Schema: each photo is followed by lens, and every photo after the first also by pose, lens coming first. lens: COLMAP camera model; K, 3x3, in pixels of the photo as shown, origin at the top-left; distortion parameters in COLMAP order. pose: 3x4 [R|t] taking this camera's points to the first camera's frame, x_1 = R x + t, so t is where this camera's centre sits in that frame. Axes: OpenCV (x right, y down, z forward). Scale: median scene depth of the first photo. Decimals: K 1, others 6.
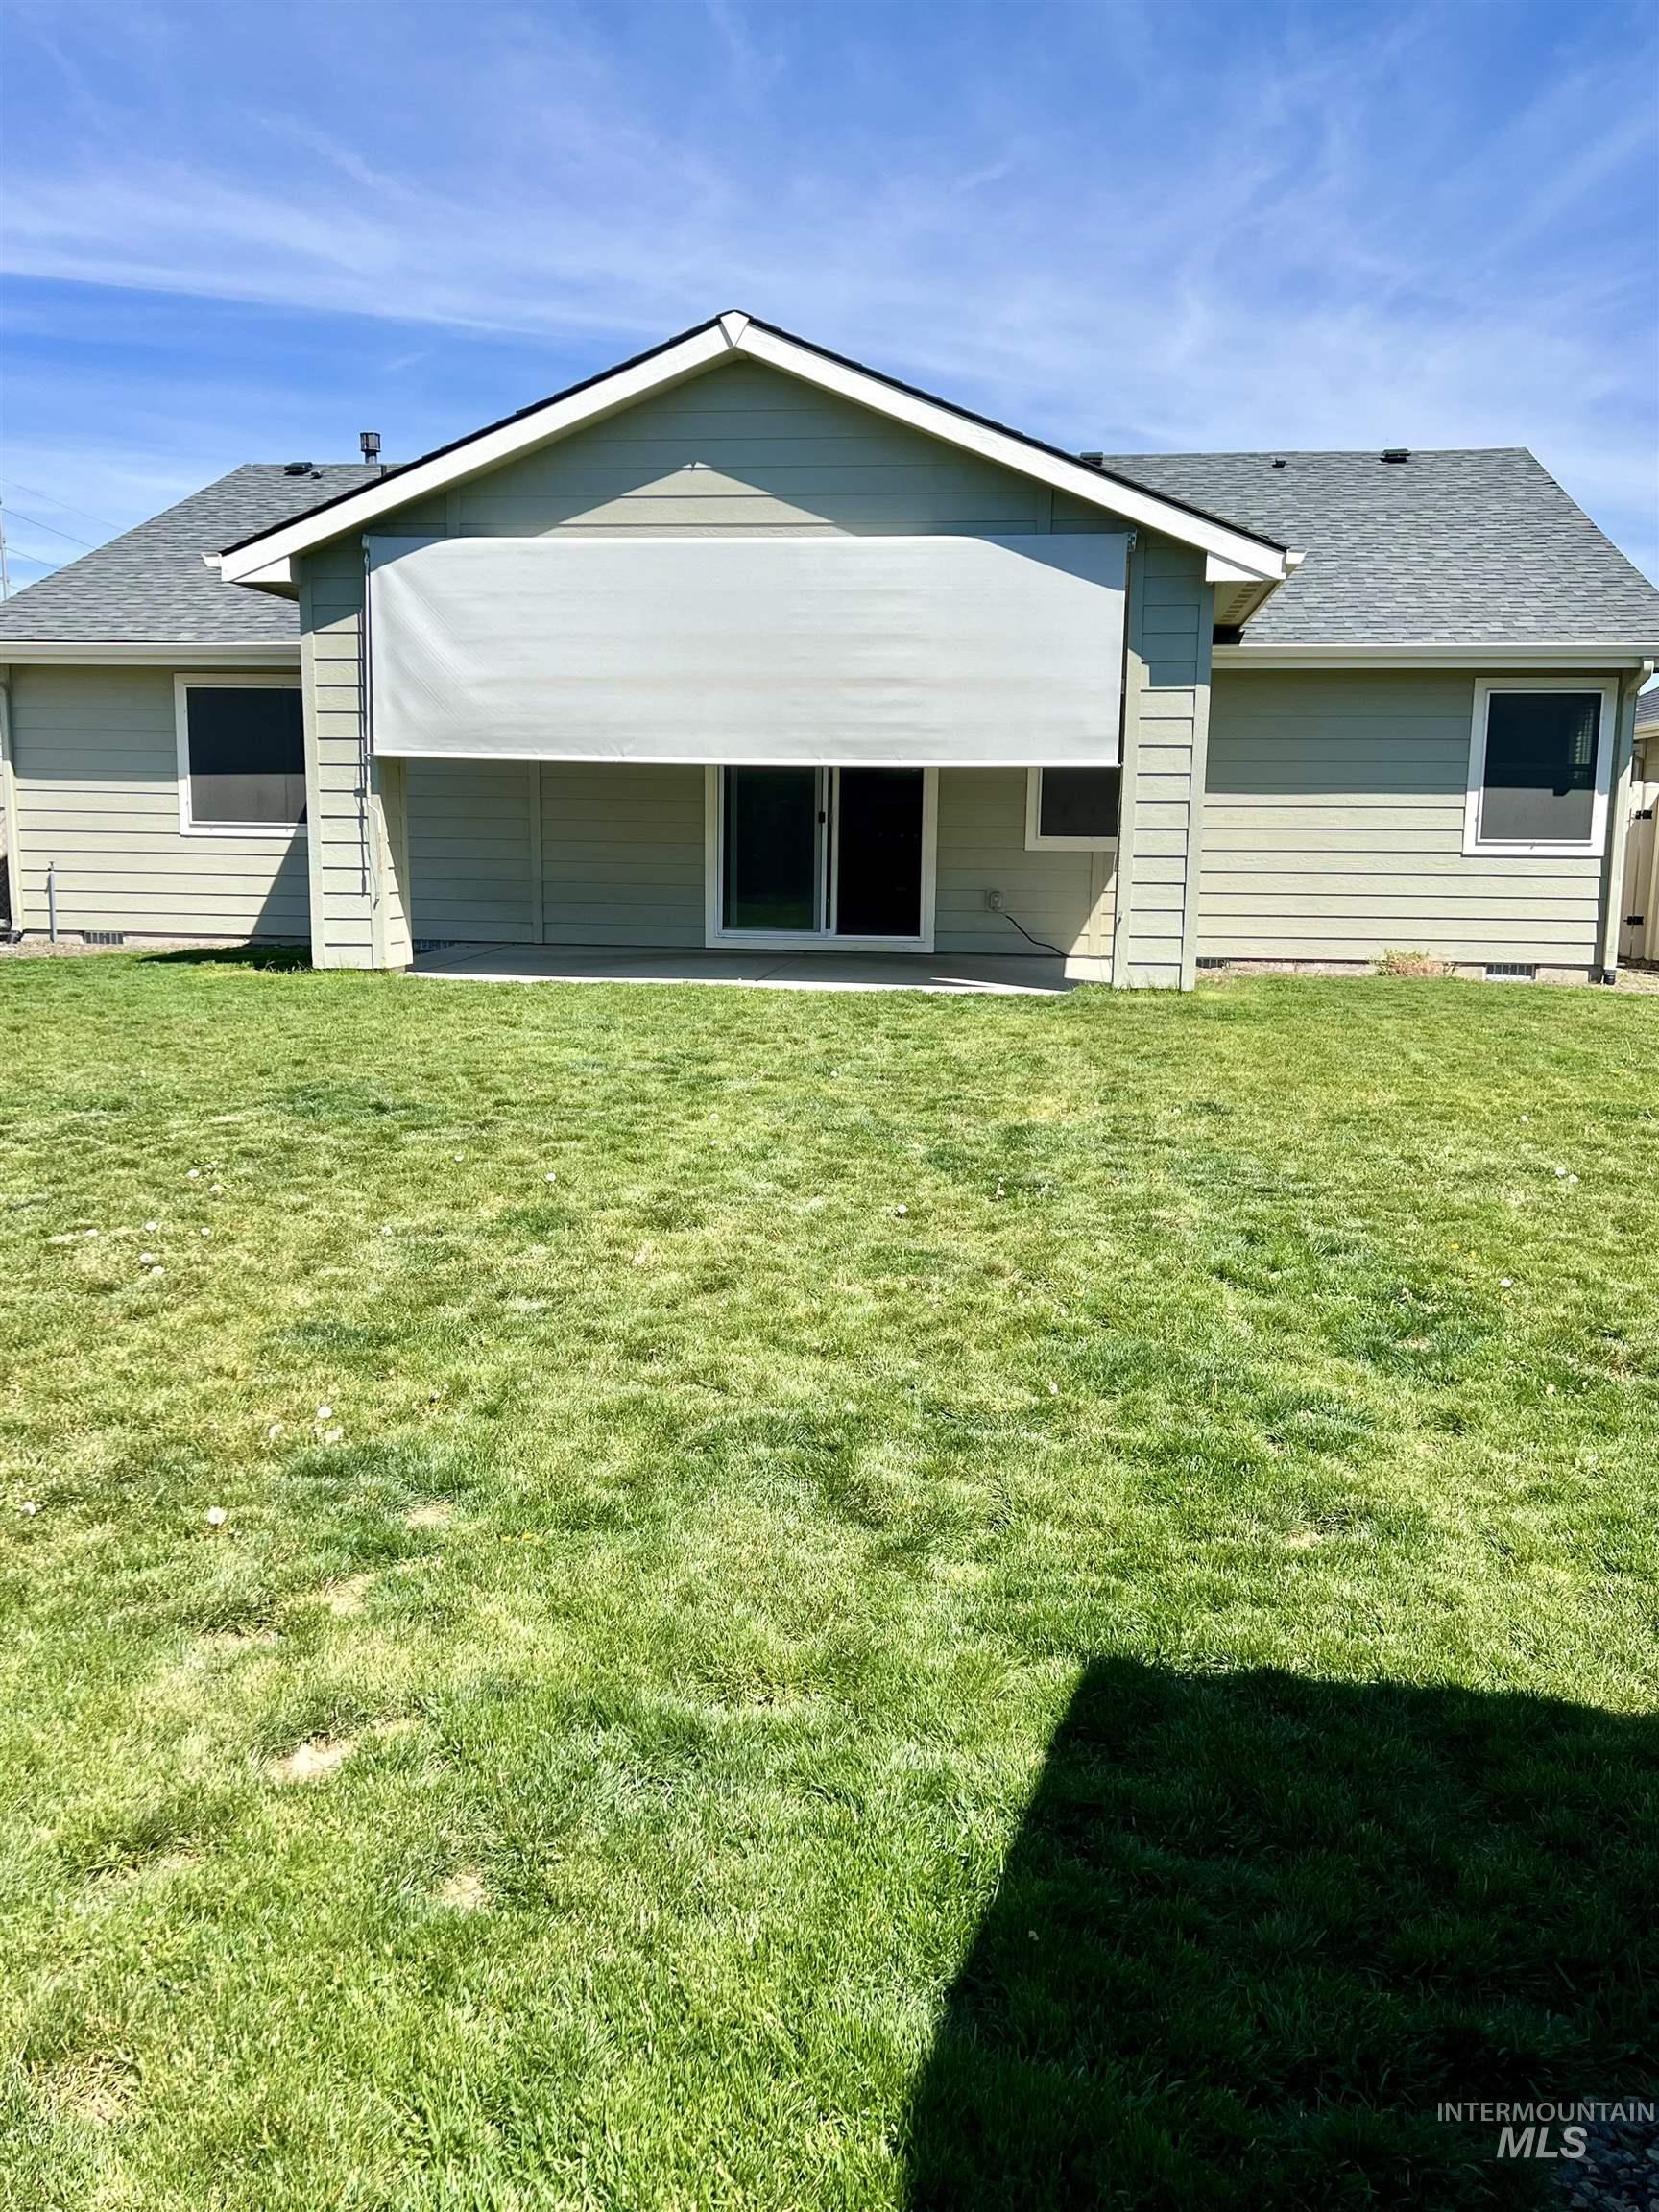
lens RADIAL K [[1793.3, 0, 832.3], [0, 1793.3, 1096.0], [0, 0, 1]] dist [0.061991, -0.022200]
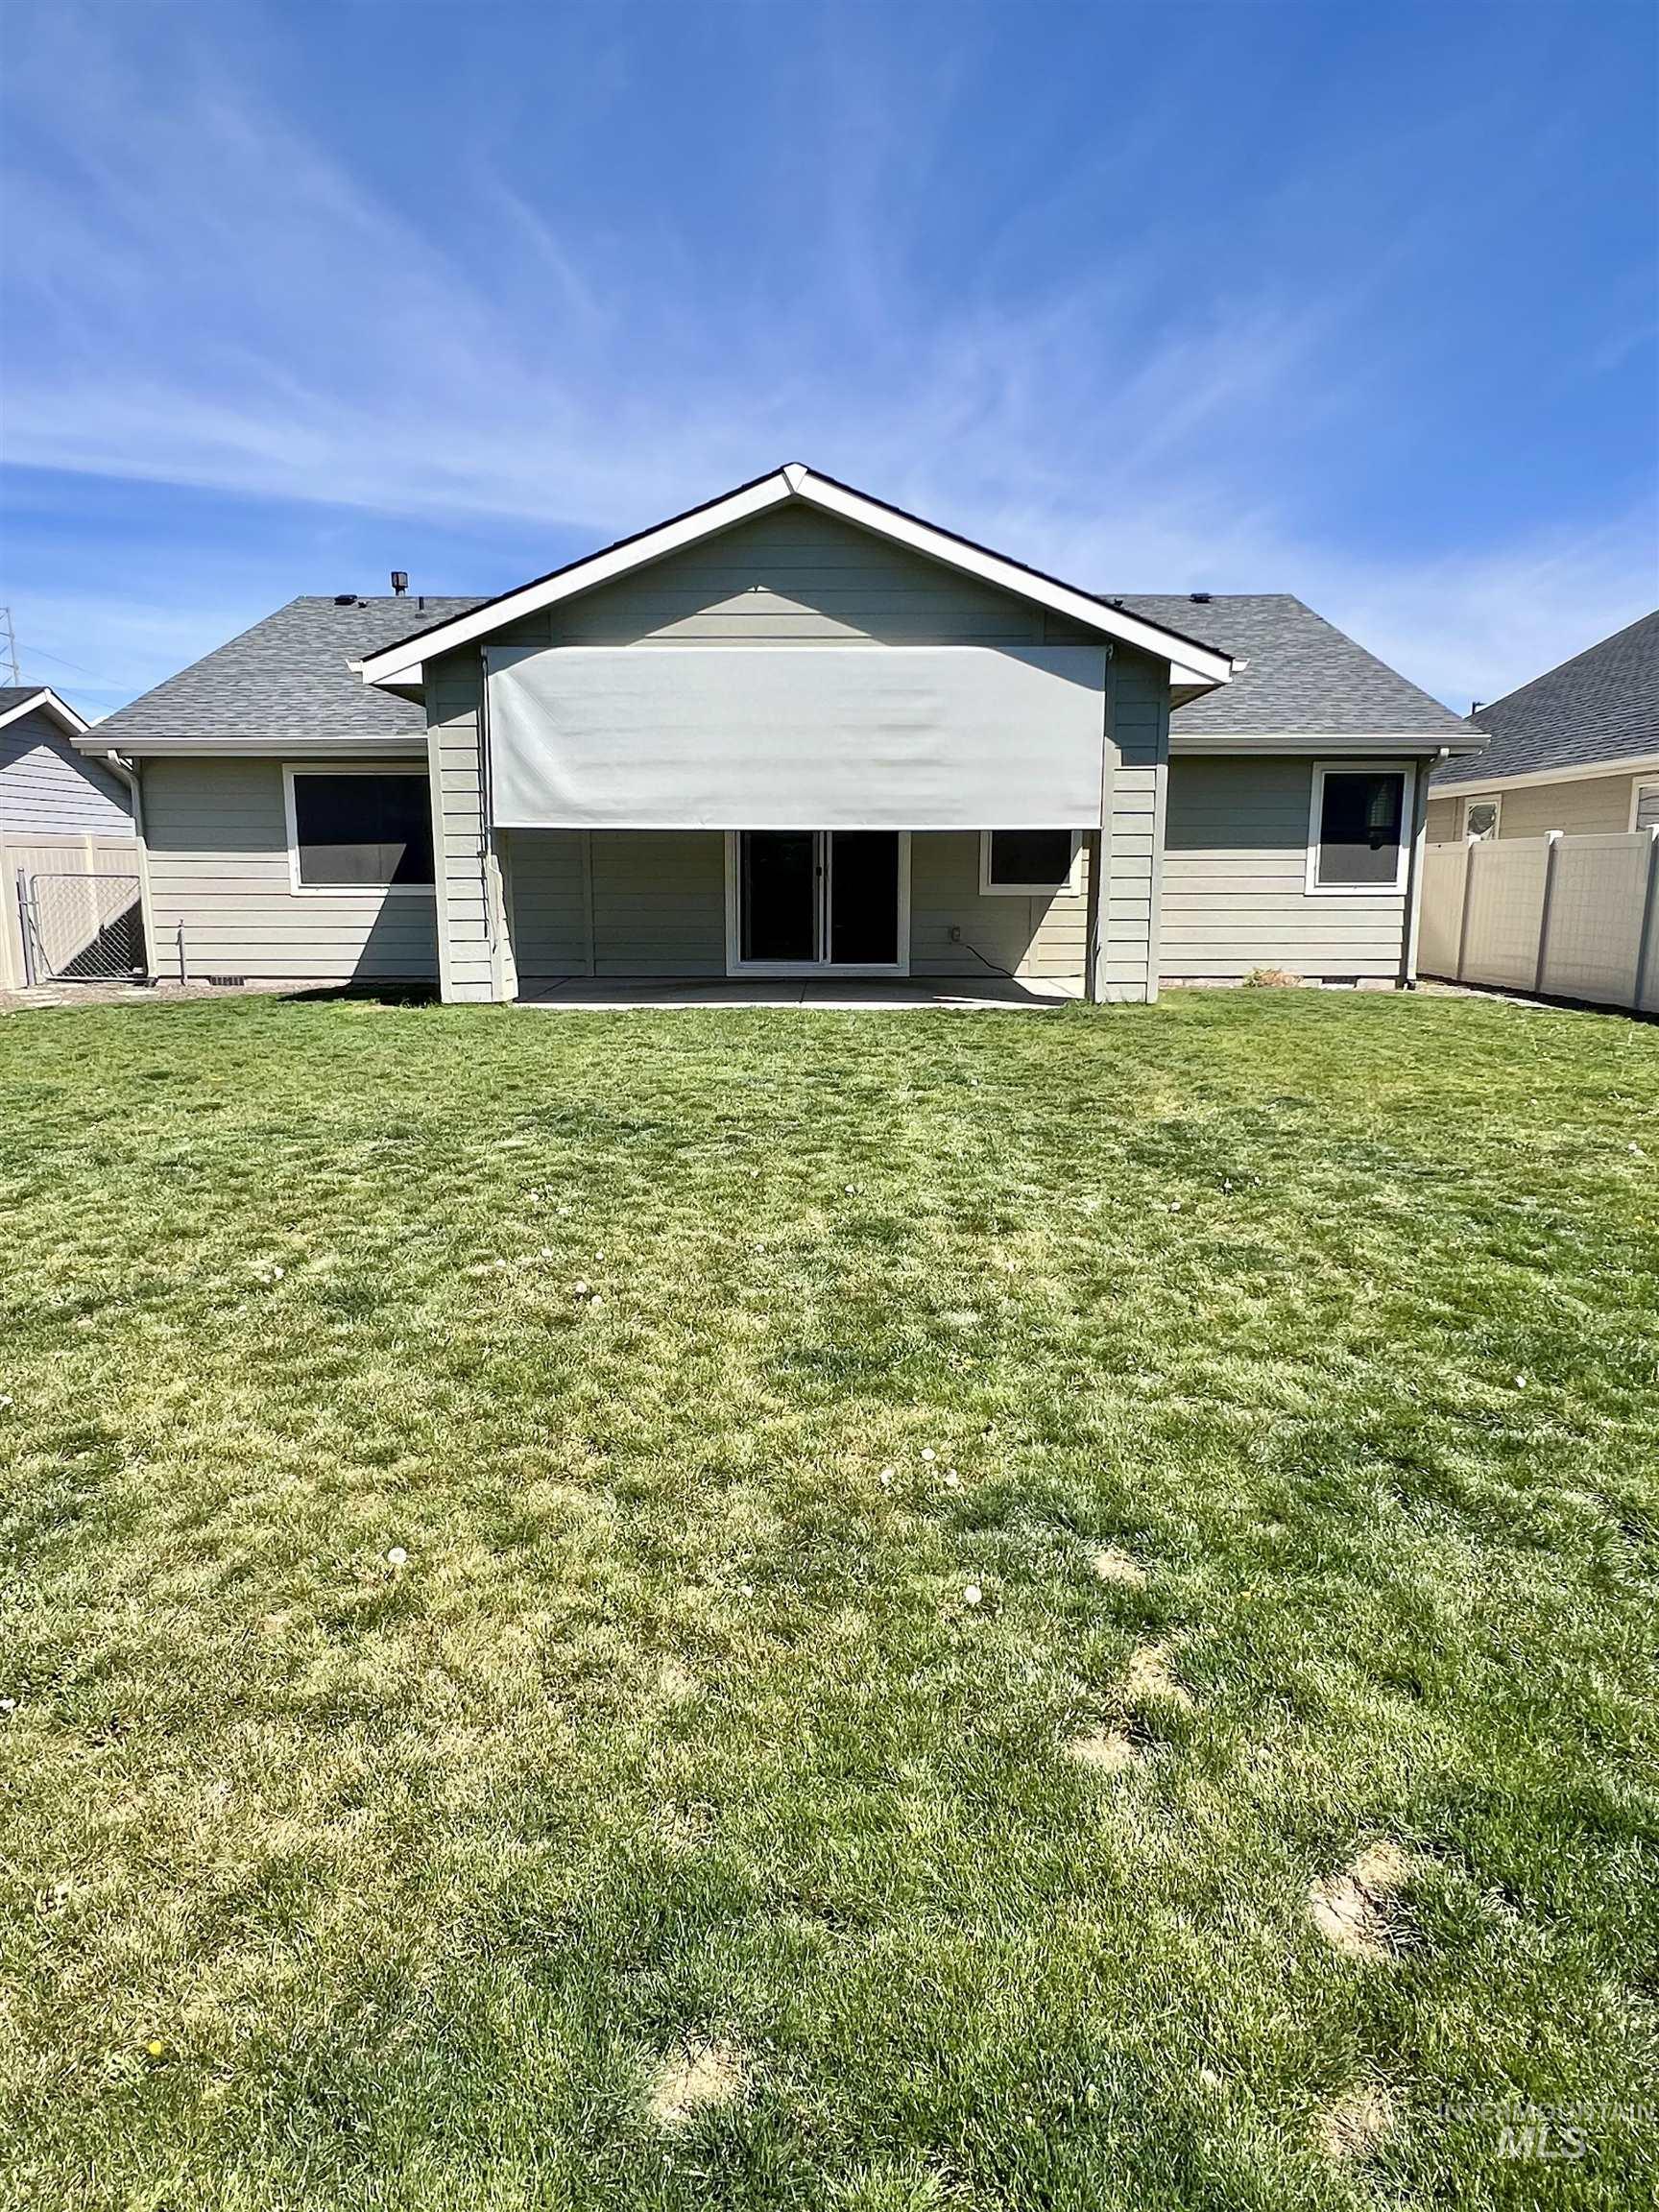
lens RADIAL K [[1320.3, 0, 827.4], [0, 1320.3, 1099.4], [0, 0, 1]] dist [-0.003711, 0.003956]
pose [[0.992525, -0.034152, 0.117168, -0.134891], [0.032205, 0.999311, 0.018477, -0.013711], [-0.117718, -0.014565, 0.992940, 0.085347]]
